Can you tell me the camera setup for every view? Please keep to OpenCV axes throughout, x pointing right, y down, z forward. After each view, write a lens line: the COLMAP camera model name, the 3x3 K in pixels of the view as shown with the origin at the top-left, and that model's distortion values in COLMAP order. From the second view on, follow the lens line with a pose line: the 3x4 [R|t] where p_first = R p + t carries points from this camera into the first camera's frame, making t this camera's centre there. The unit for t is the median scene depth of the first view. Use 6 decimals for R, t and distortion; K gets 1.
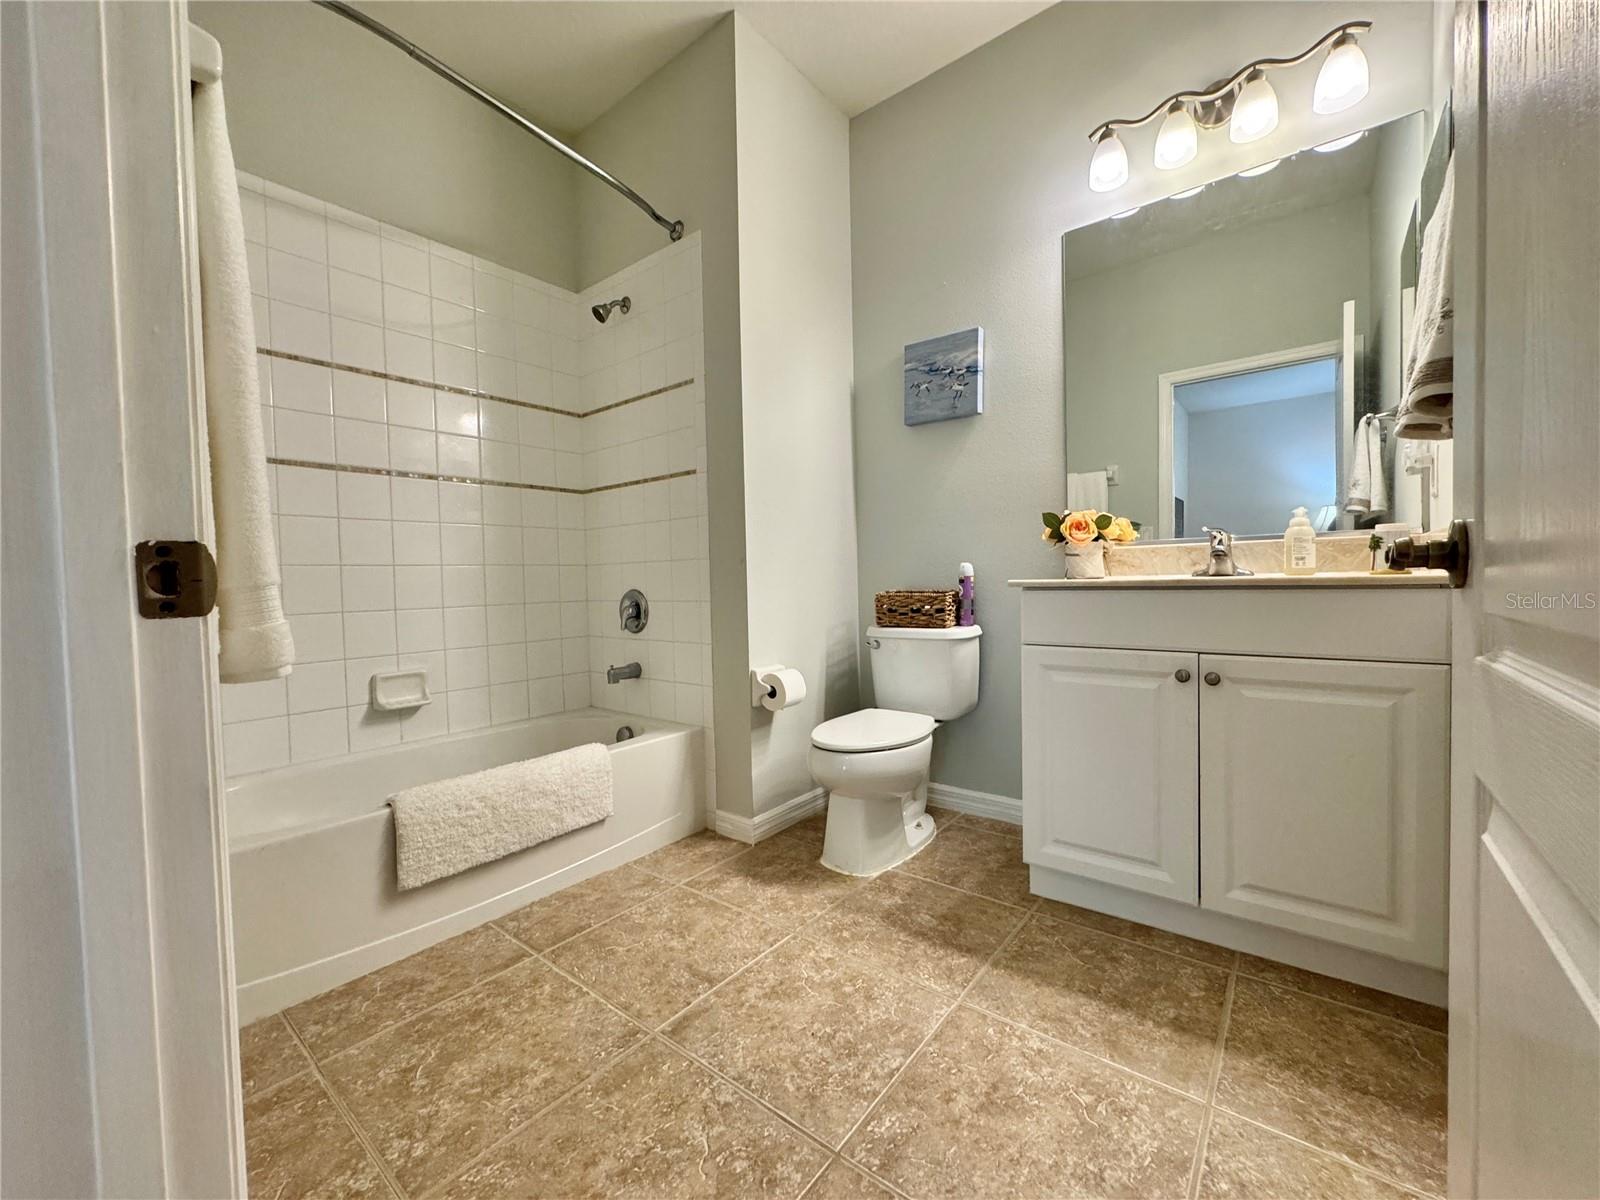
lens RADIAL K [[636.2, 0, 800.0], [0, 636.2, 600.0], [0, 0, 1]] dist [-0.002655, 0.000009]
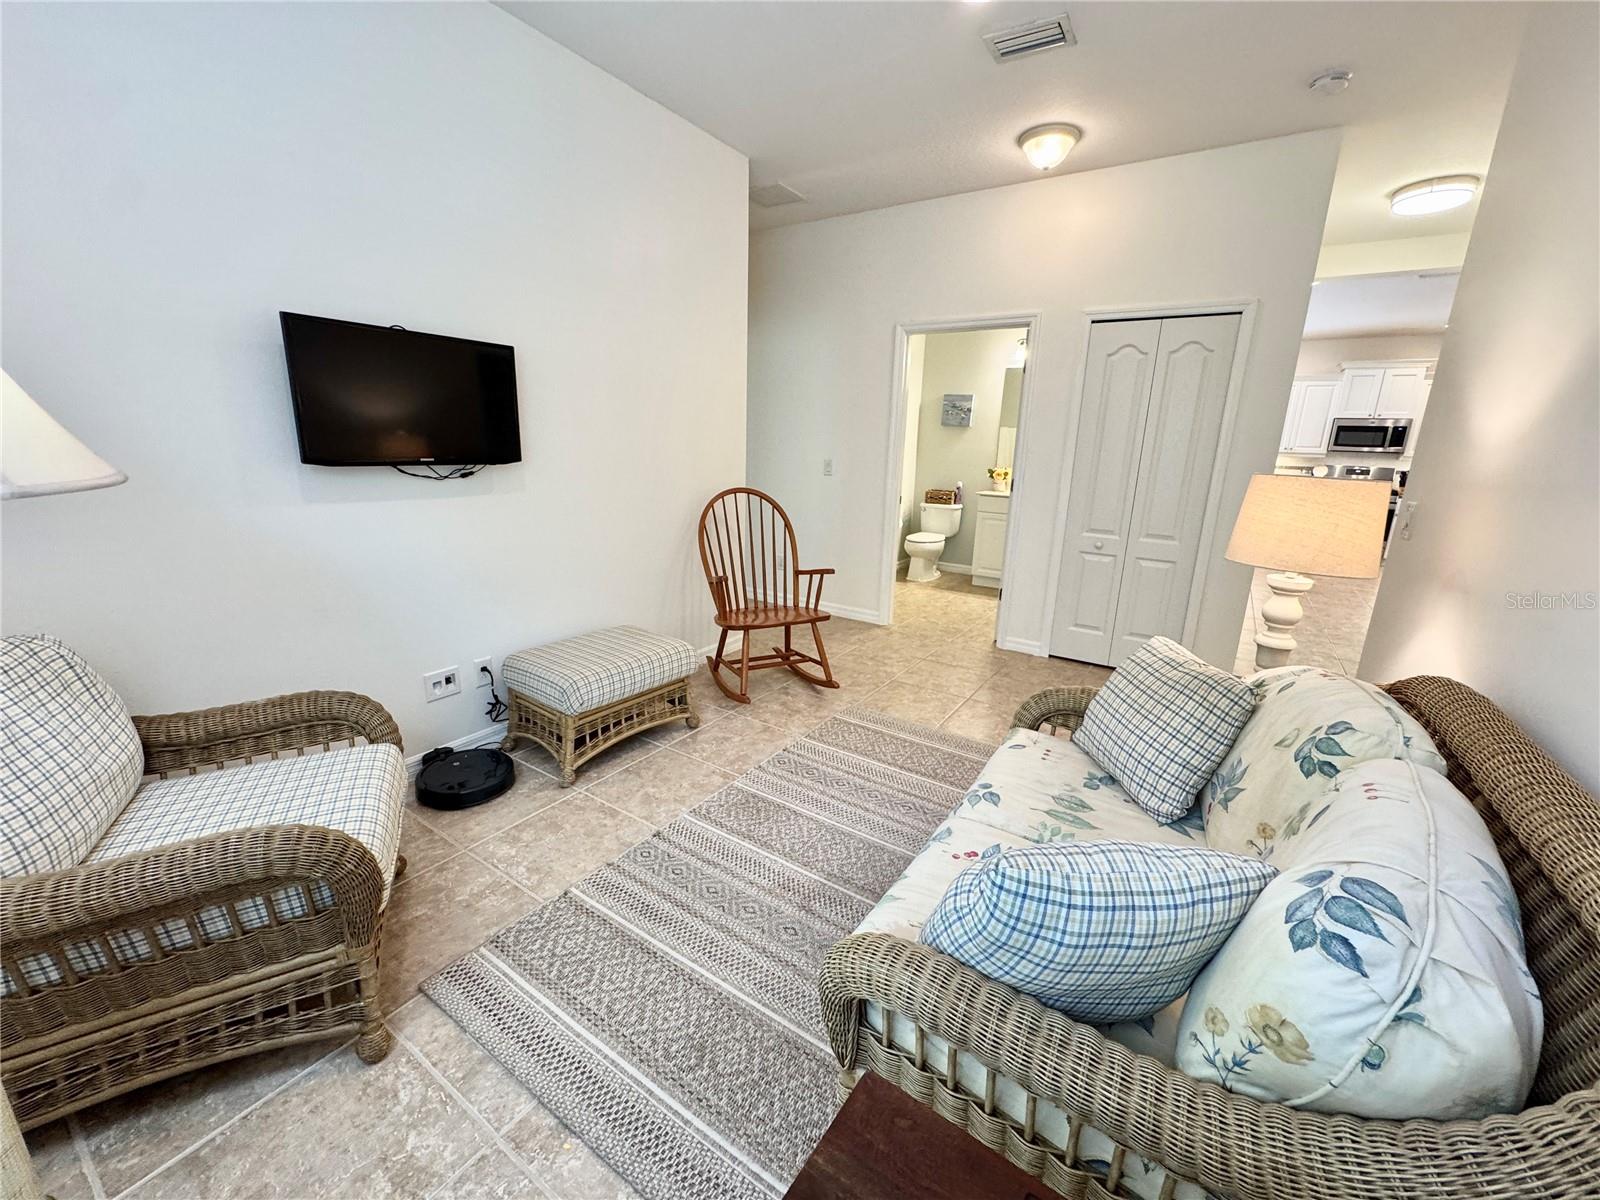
lens RADIAL K [[636.2, 0, 800.0], [0, 636.2, 600.0], [0, 0, 1]] dist [-0.002655, 0.000009]
pose [[0.994411, 0.033025, 0.100285, -0.978231], [-0.053359, 0.976793, 0.207434, -0.129054], [-0.091107, -0.211626, 0.973095, -2.468393]]
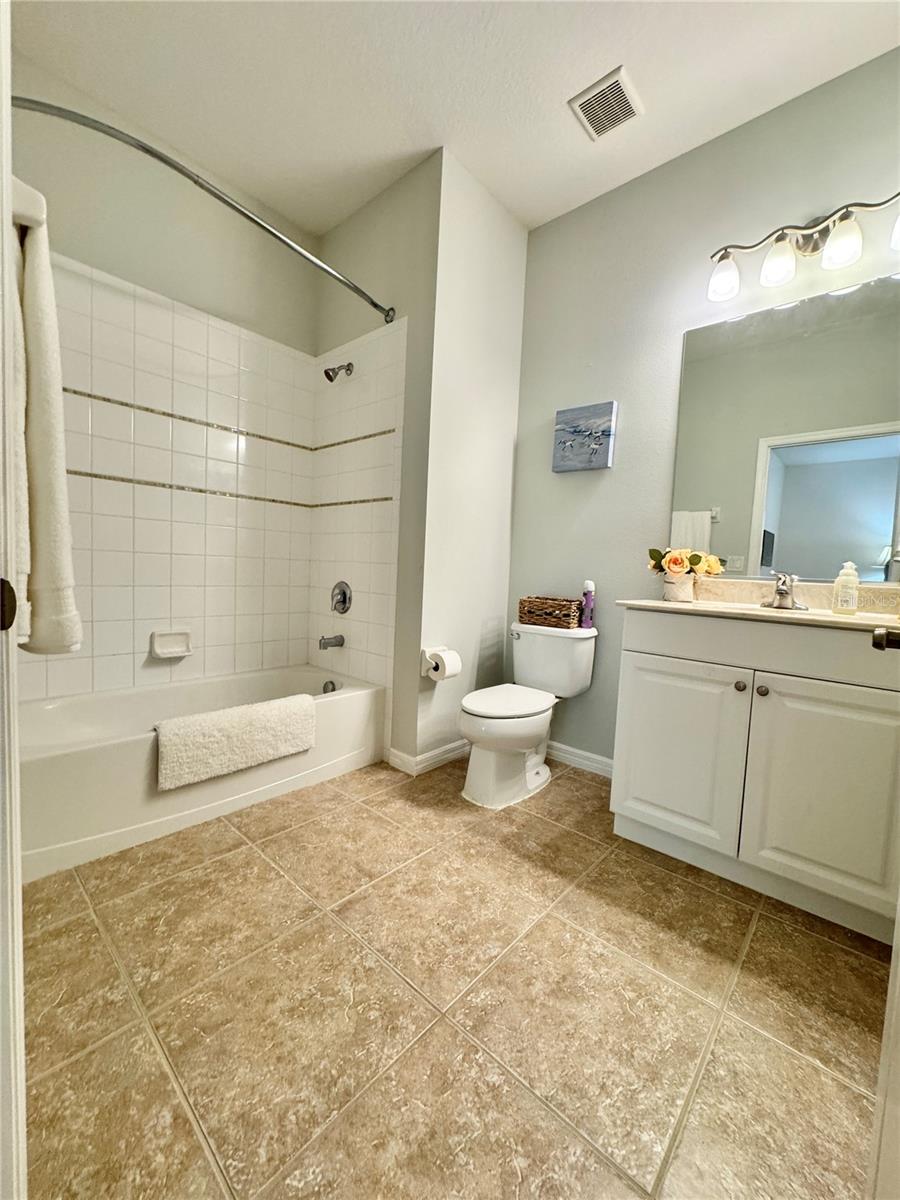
lens RADIAL K [[477.1, 0, 451.6], [0, 477.1, 600.3], [0, 0, 1]] dist [-0.002655, 0.000009]
pose [[0.996078, 0.071844, -0.051641, 0.041014], [-0.069990, 0.996866, 0.036860, -0.047539], [0.054127, -0.033101, 0.997985, -0.009277]]
